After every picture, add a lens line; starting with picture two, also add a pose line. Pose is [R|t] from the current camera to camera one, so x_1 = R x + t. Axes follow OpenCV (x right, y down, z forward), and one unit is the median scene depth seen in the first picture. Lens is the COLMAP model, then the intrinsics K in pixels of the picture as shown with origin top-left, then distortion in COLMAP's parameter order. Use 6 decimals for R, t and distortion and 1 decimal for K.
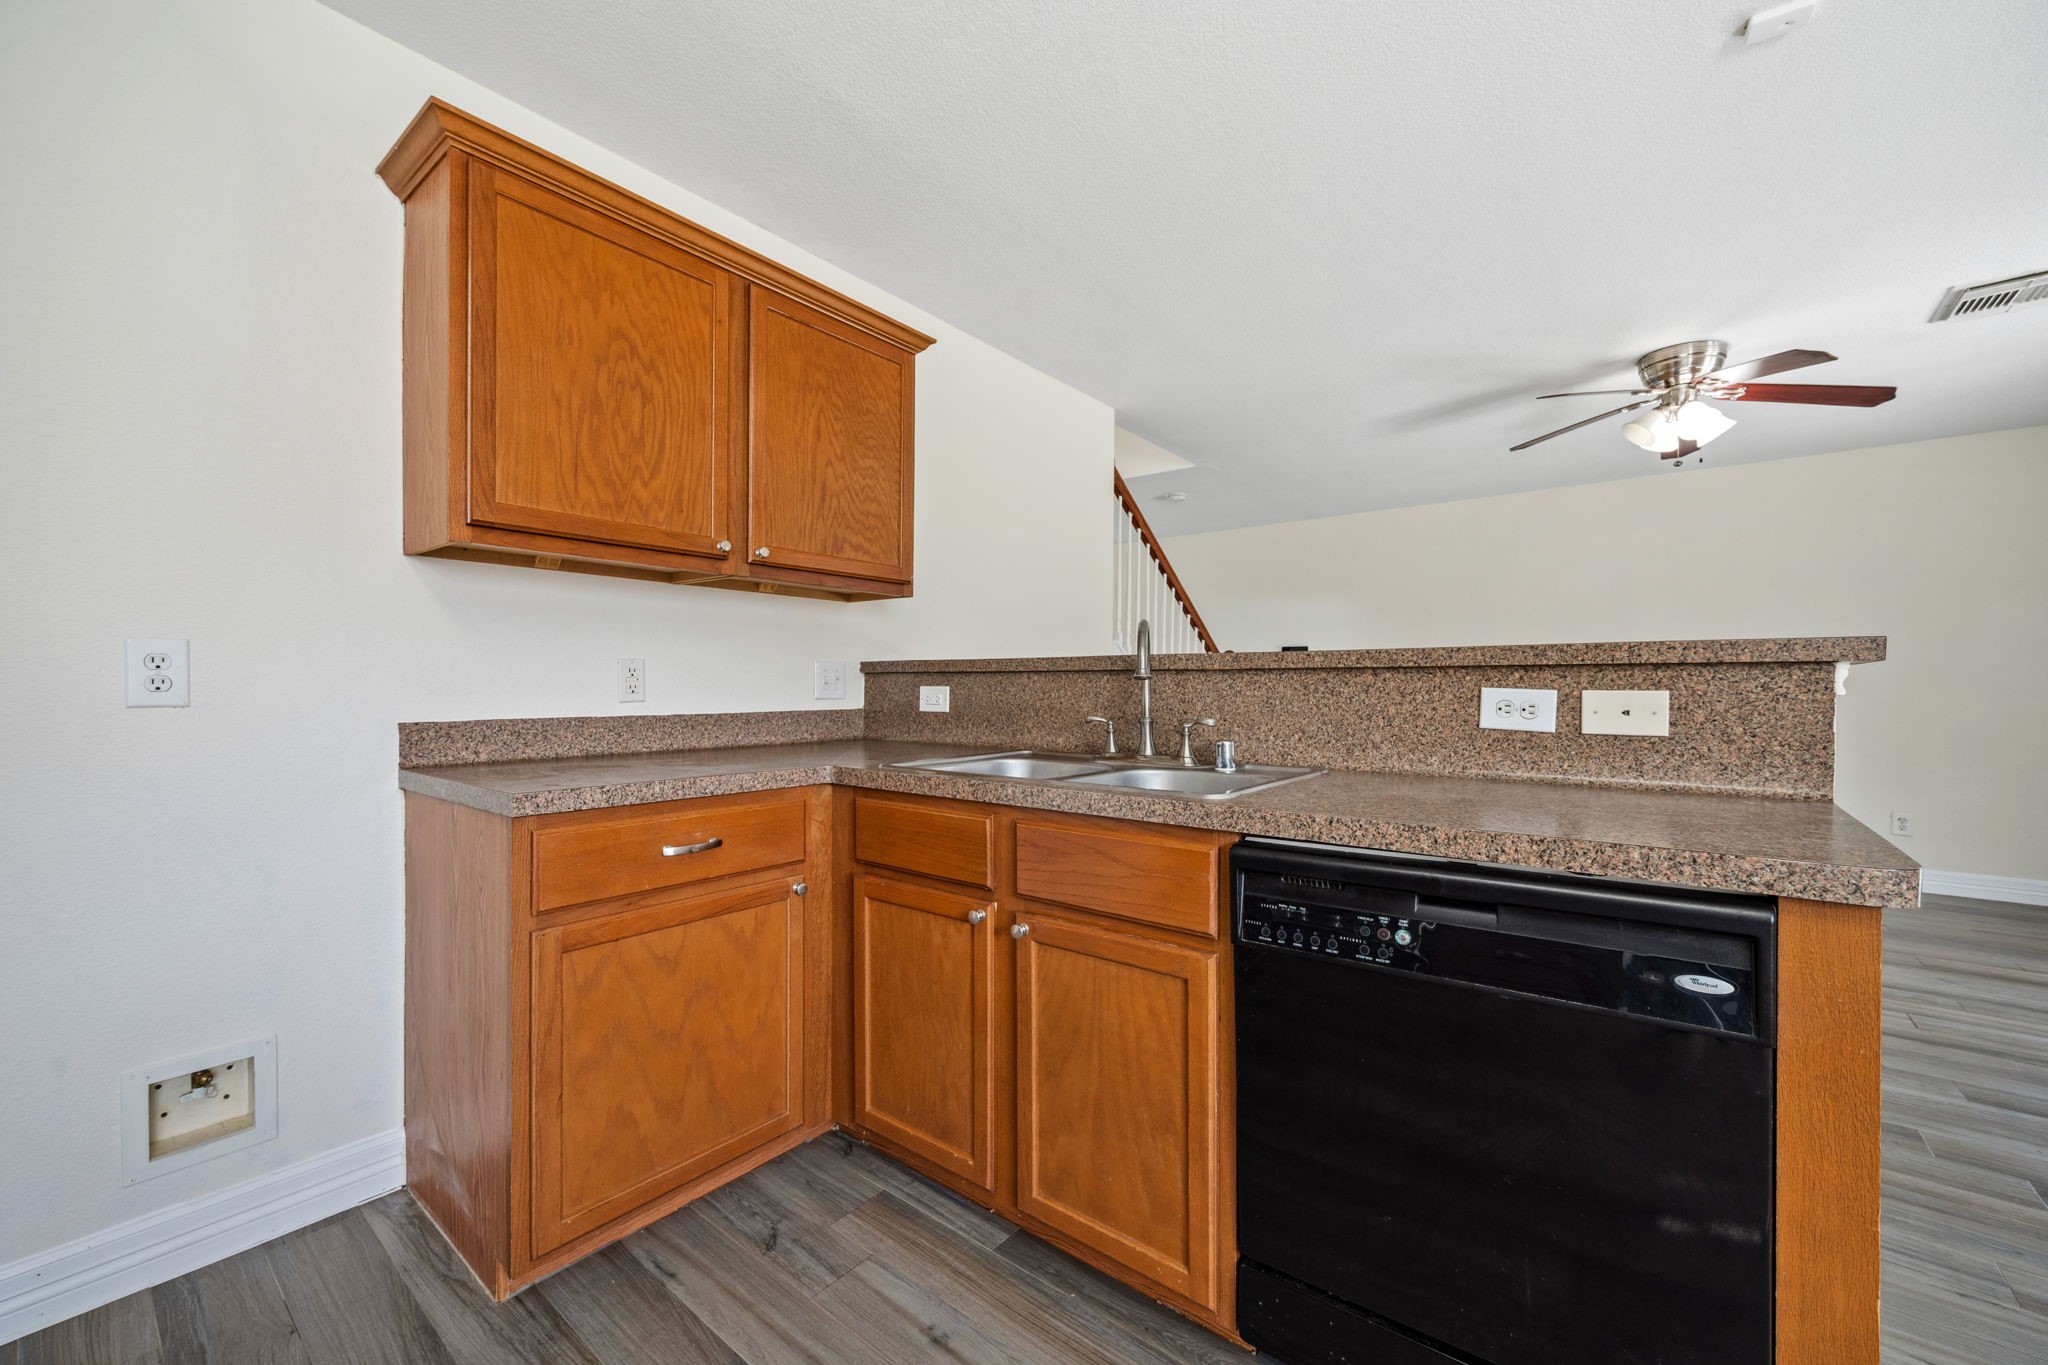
lens RADIAL K [[810.0, 0, 1015.1], [0, 810.0, 695.5], [0, 0, 1]] dist [-0.000249, -0.000096]
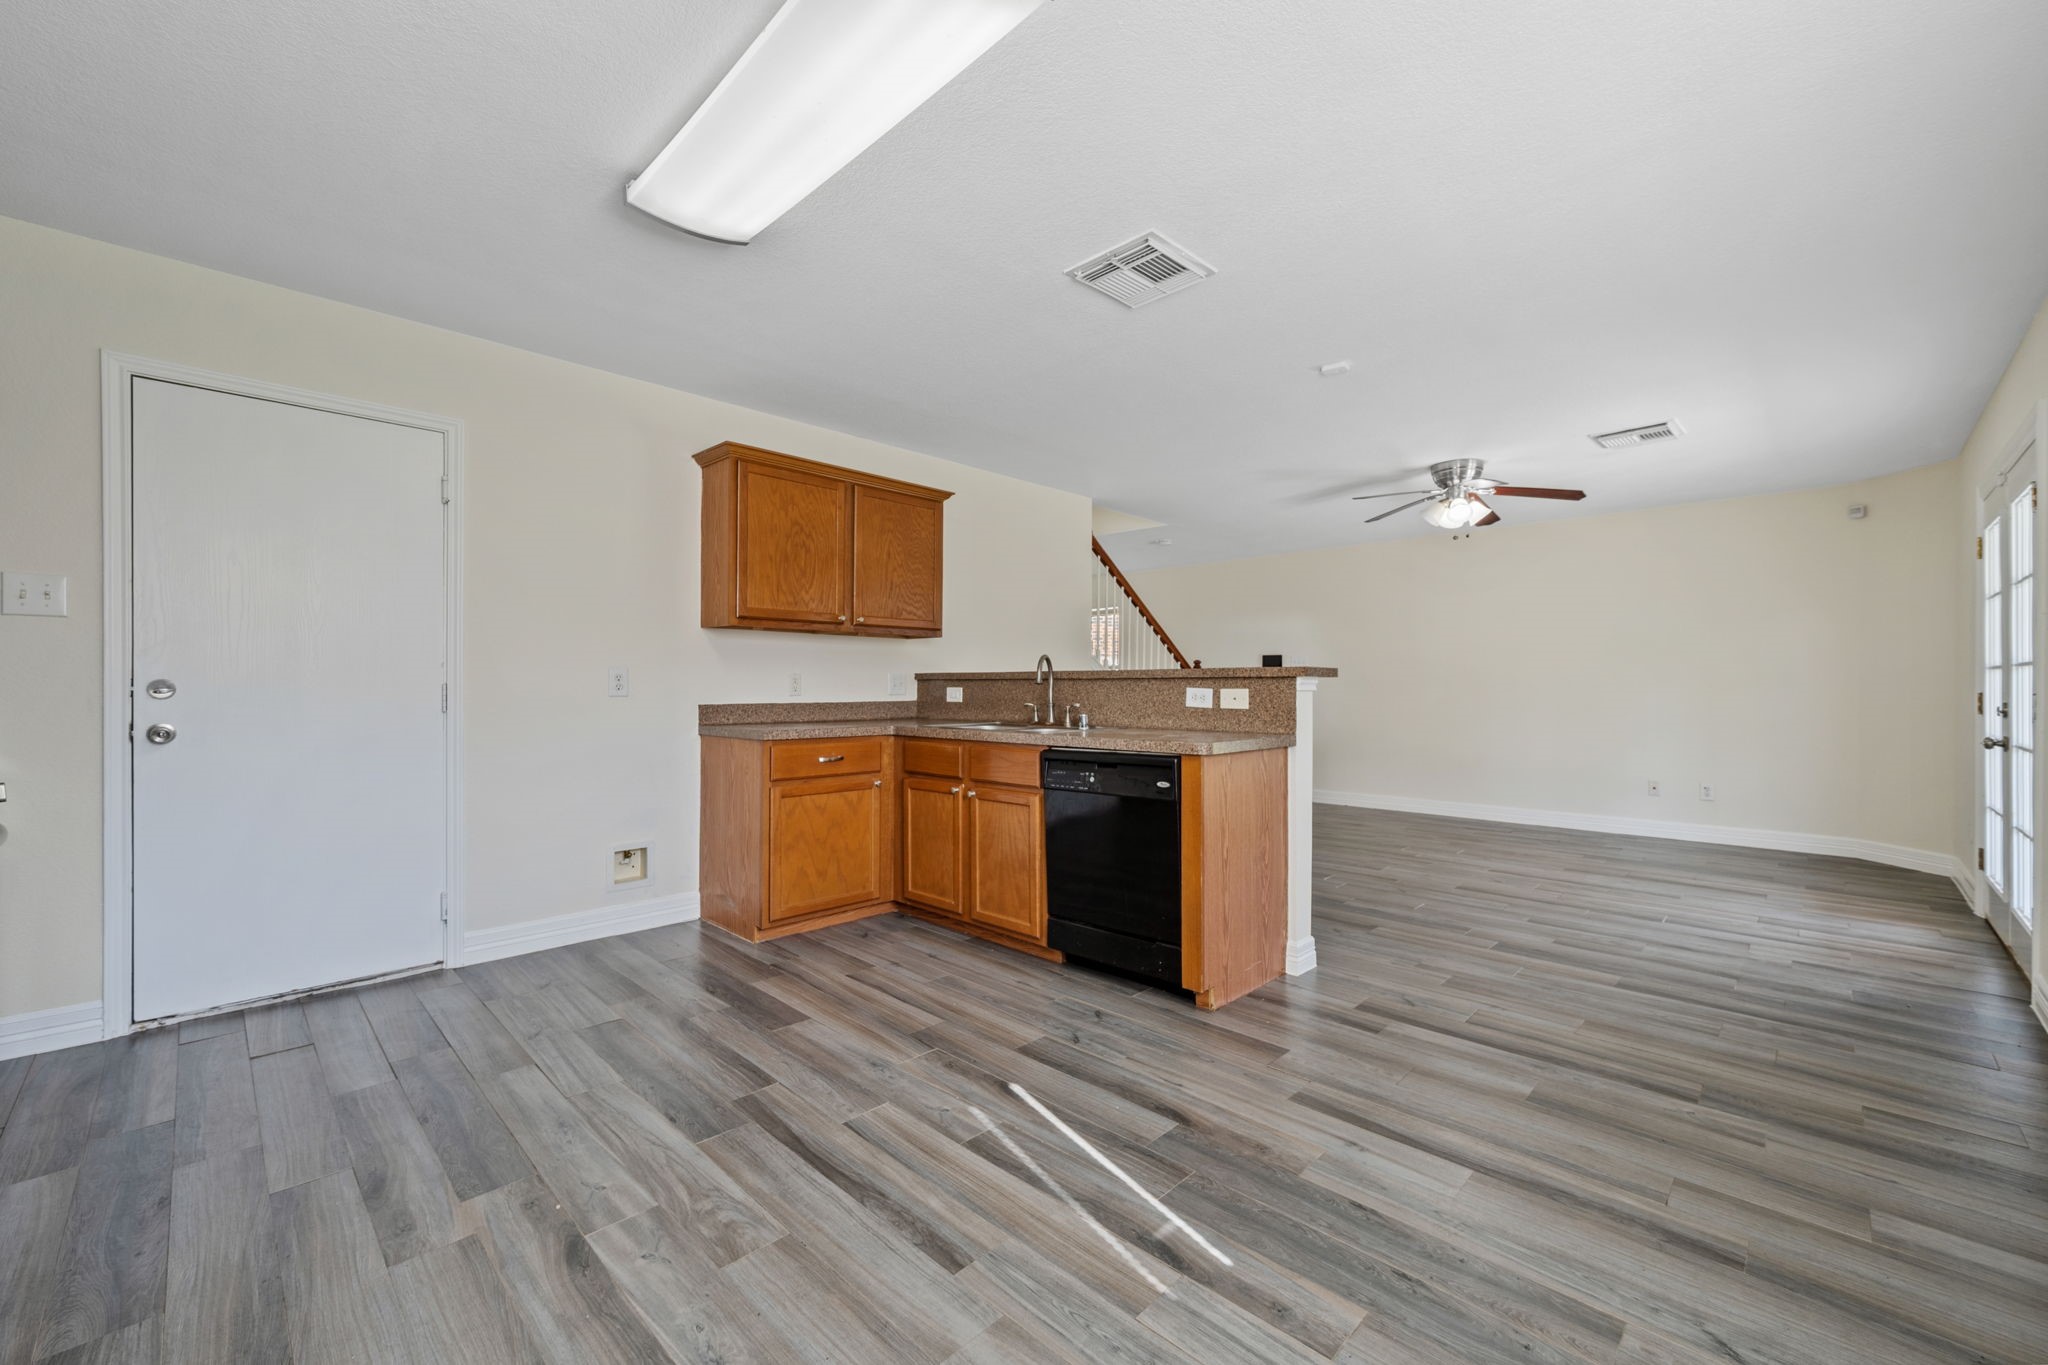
lens RADIAL K [[824.1, 0, 1019.2], [0, 824.1, 685.4], [0, 0, 1]] dist [0.000849, -0.000060]
pose [[0.994851, -0.002014, -0.101331, 0.322381], [0.000651, 0.999909, -0.013483, 0.012164], [0.101349, 0.013347, 0.994761, -1.118043]]
